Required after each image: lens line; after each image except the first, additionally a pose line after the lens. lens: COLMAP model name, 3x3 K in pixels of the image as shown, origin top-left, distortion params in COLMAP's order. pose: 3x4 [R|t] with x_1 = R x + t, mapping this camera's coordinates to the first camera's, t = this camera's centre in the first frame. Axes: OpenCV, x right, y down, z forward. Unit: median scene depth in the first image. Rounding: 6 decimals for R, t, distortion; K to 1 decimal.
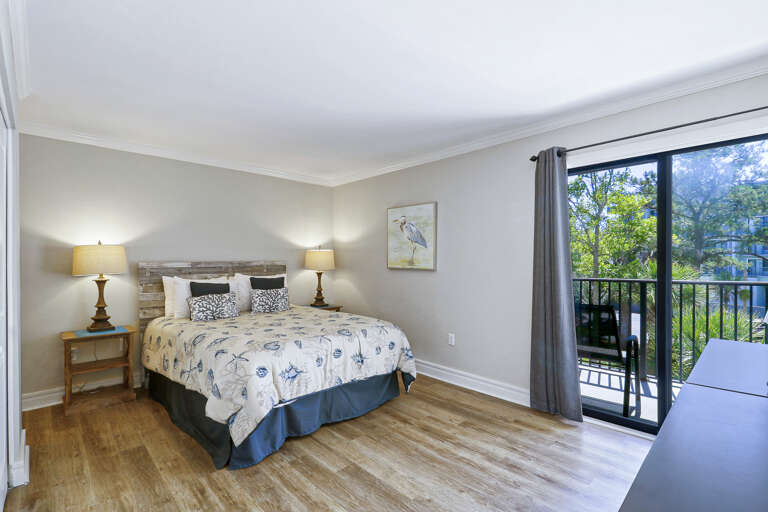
lens RADIAL K [[360.0, 0, 382.9], [0, 360.0, 259.9], [0, 0, 1]] dist [0.000444, -0.000516]
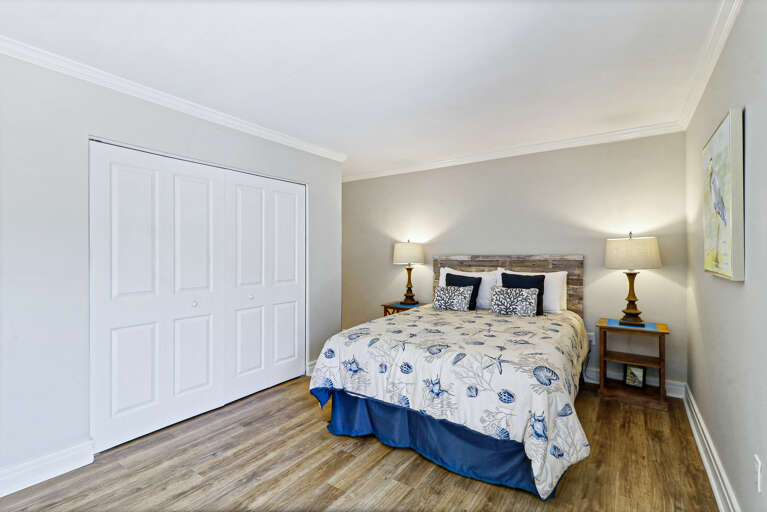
lens RADIAL K [[364.3, 0, 359.4], [0, 364.3, 254.7], [0, 0, 1]] dist [0.001563, -0.000010]
pose [[0.159953, 0.001489, -0.987123, 0.470665], [0.002875, 0.999994, 0.001975, 0.001501], [0.987120, -0.003154, 0.159948, 0.538403]]
